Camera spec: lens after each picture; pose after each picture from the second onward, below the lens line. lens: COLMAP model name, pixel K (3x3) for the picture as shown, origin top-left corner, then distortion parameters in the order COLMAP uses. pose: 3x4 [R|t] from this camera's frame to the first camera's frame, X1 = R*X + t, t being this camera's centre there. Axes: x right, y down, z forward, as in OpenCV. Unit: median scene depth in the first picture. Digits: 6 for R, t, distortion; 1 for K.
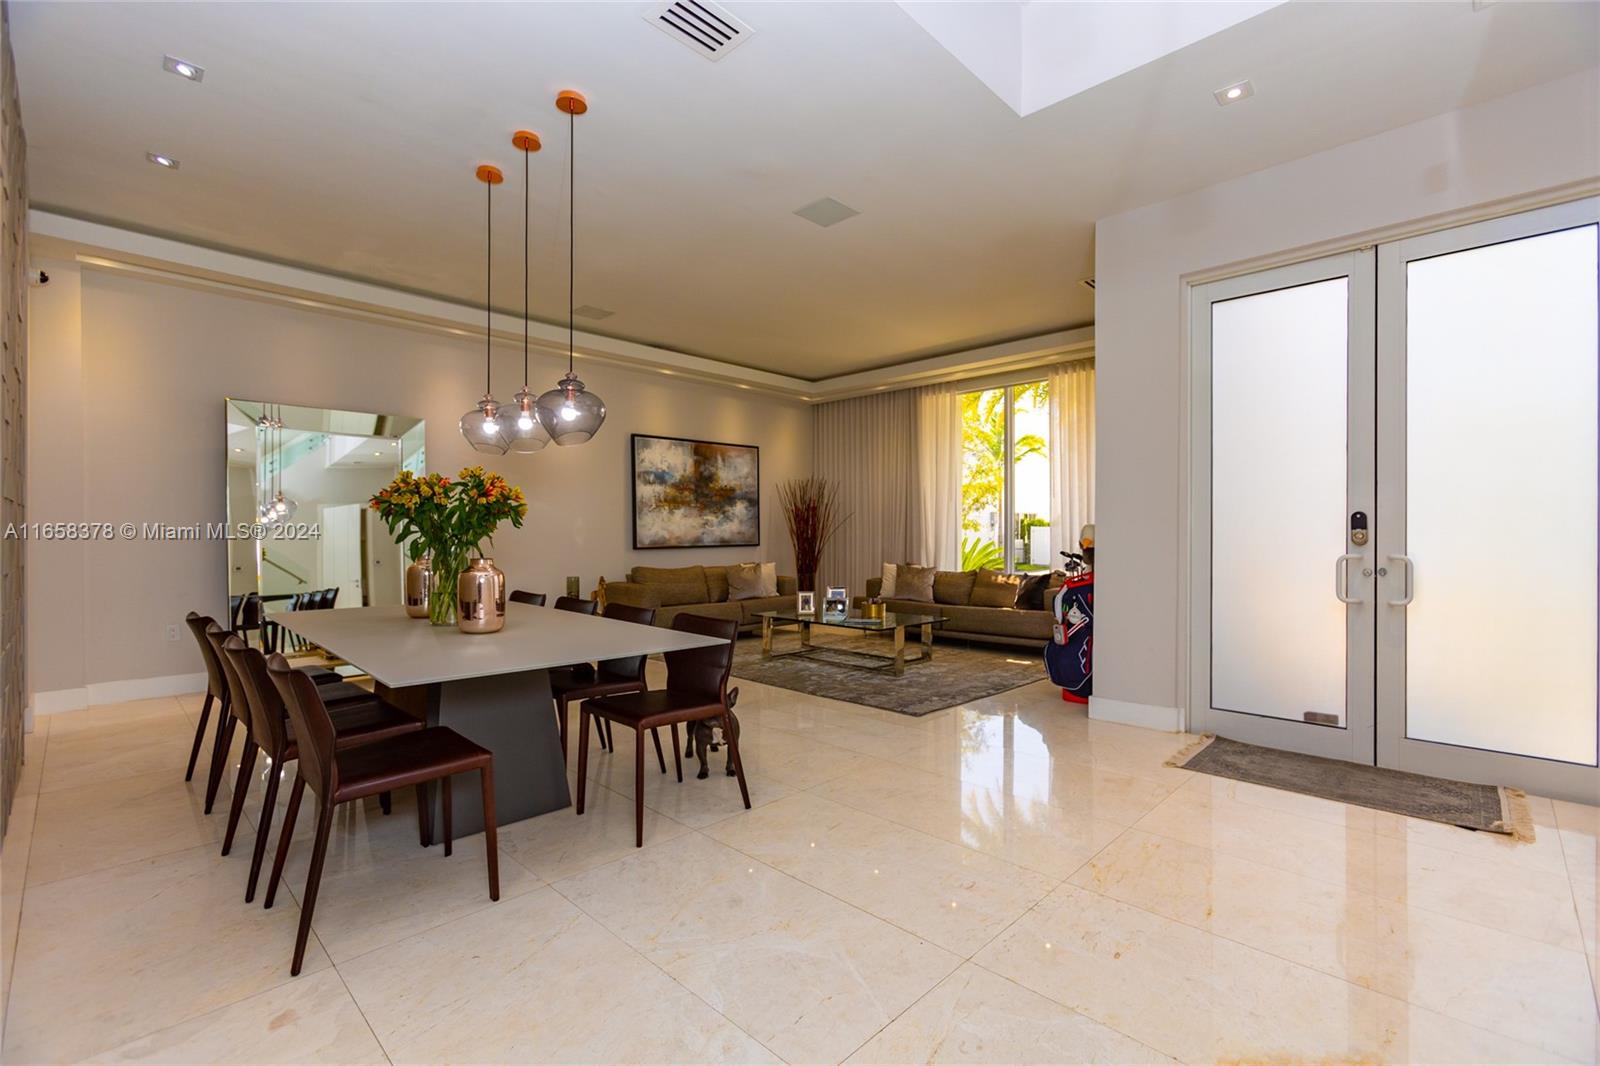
lens RADIAL K [[711.6, 0, 800.0], [0, 711.6, 533.0], [0, 0, 1]] dist [-0.038514, 0.000455]
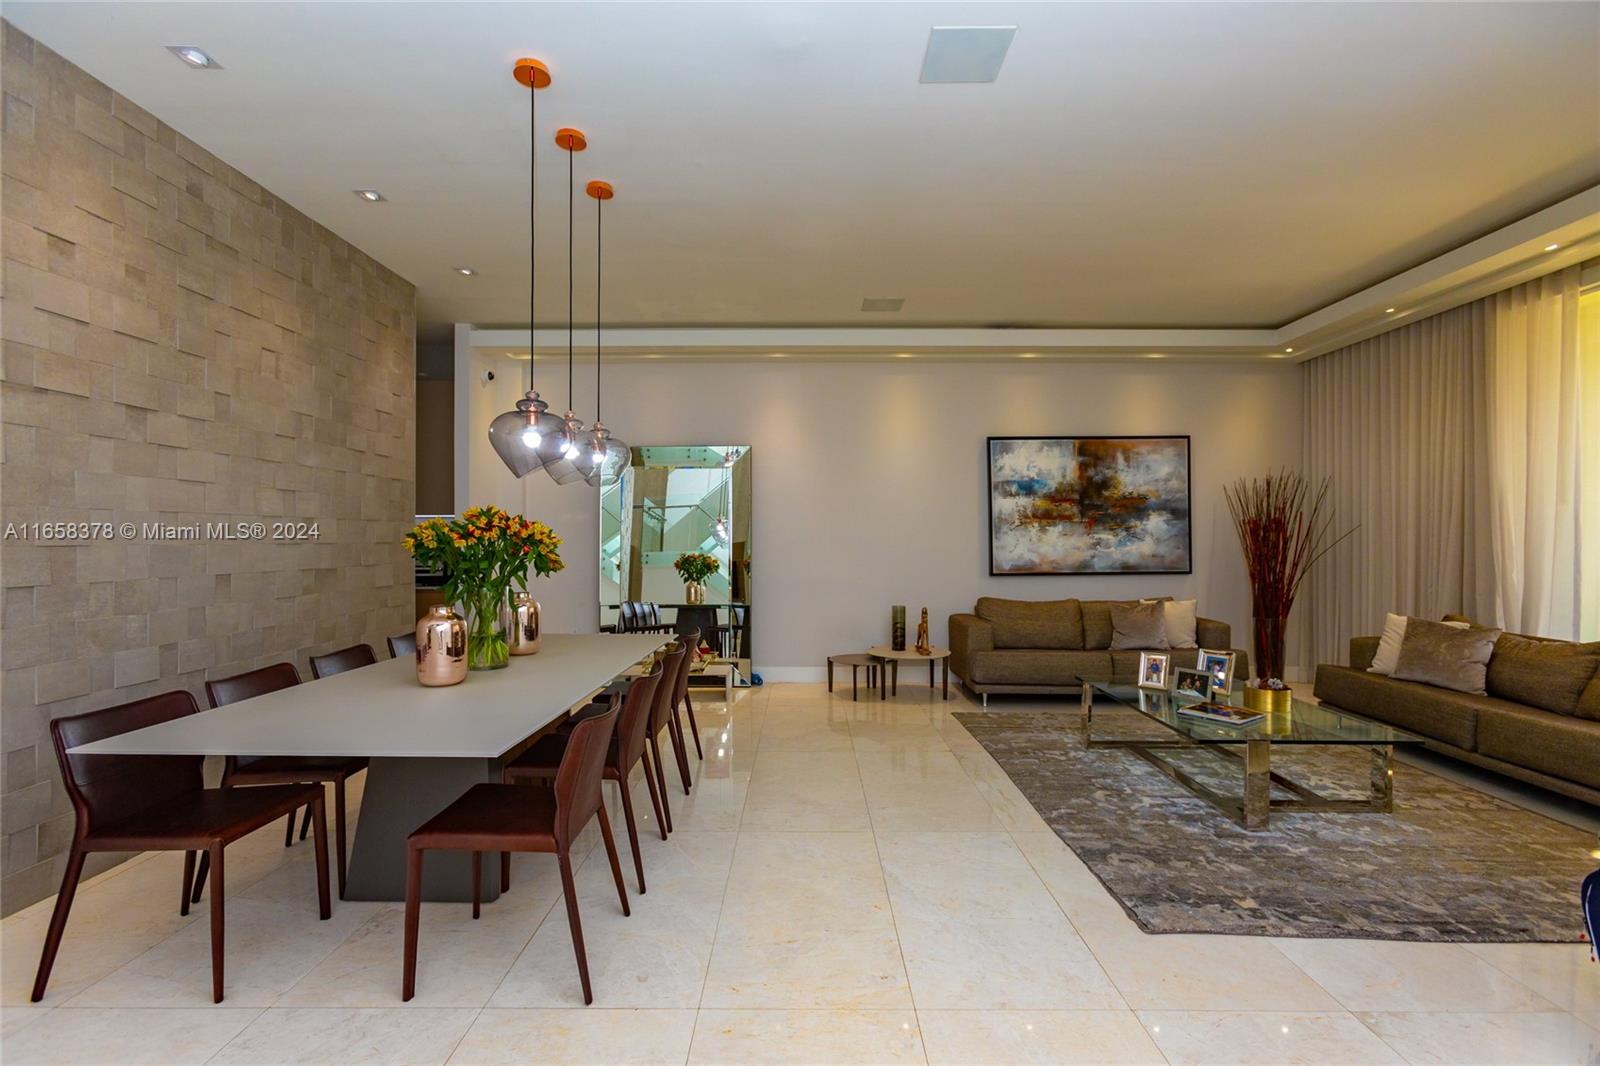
lens RADIAL K [[711.5, 0, 800.0], [0, 711.5, 533.0], [0, 0, 1]] dist [0.000212, 0.000631]
pose [[0.696247, -0.008769, -0.717749, 0.201983], [0.000988, 0.999936, -0.011259, -0.017128], [0.717802, 0.007130, 0.696211, 0.246044]]
